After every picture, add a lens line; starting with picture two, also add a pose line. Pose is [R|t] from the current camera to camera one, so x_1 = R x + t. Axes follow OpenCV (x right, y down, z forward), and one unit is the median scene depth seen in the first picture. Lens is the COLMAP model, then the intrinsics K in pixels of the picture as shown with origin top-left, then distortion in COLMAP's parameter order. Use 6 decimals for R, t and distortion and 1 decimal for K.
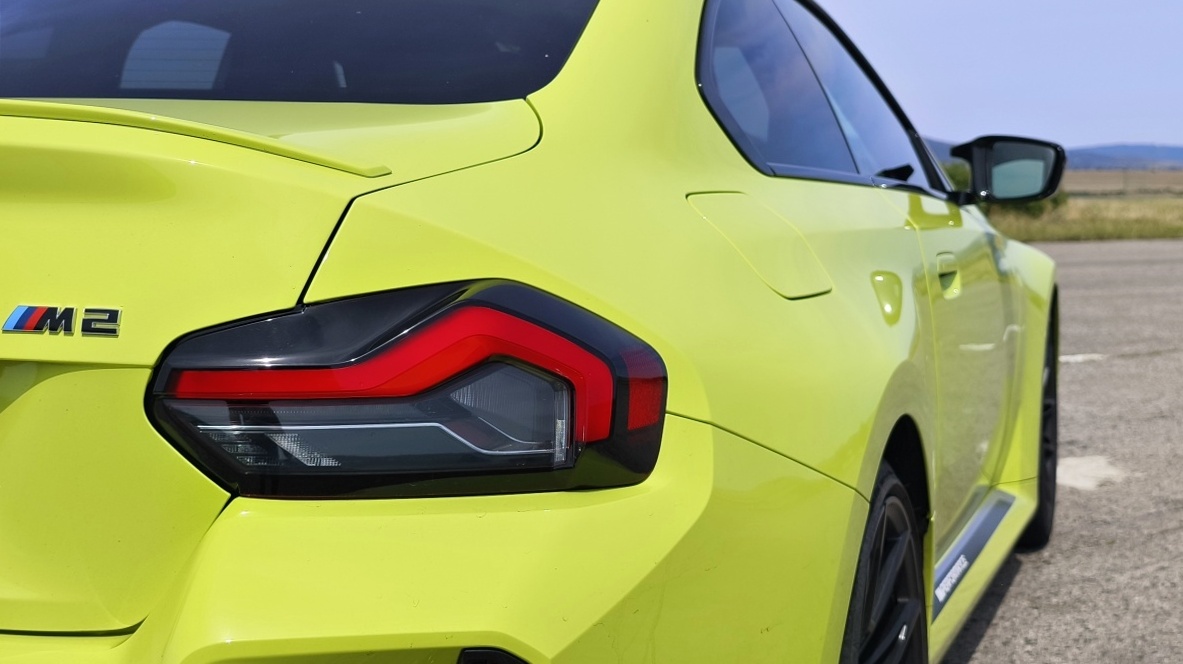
lens RADIAL K [[1865.8, 0, 591.5], [0, 1865.8, 332.0], [0, 0, 1]] dist [0.017398, -0.147521]
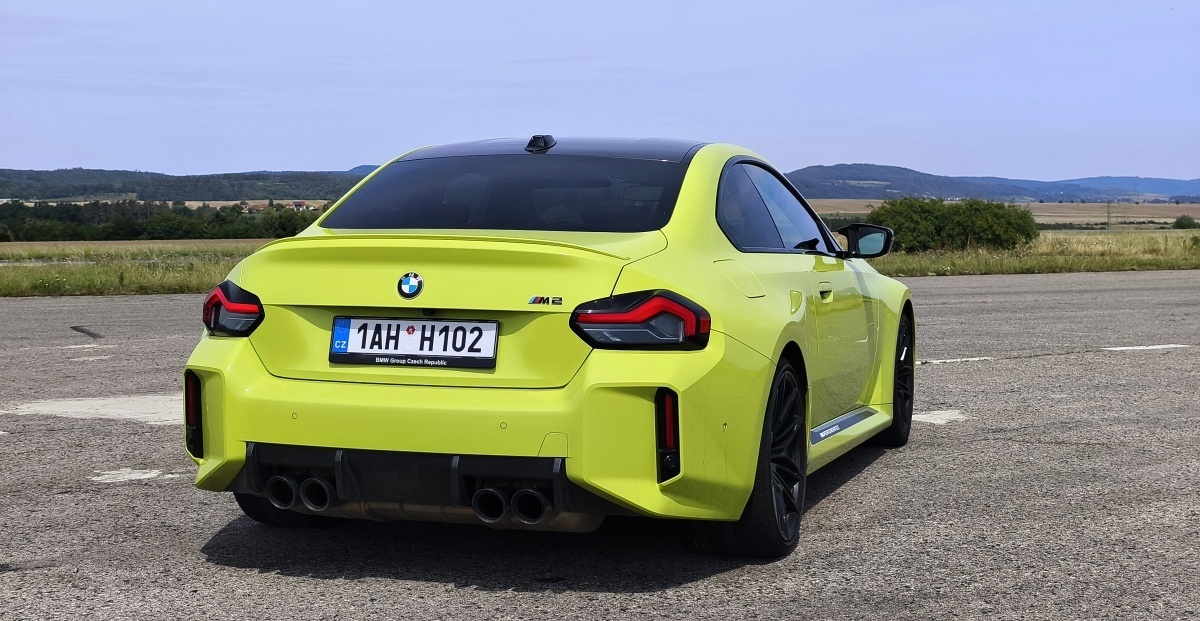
lens RADIAL K [[1687.7, 0, 600.0], [0, 1687.7, 310.5], [0, 0, 1]] dist [0.010688, 0.018218]
pose [[0.999996, 0.002895, -0.000123, -0.113977], [-0.002897, 0.999657, -0.026029, 0.063377], [0.000047, 0.026029, 0.999661, -1.468844]]
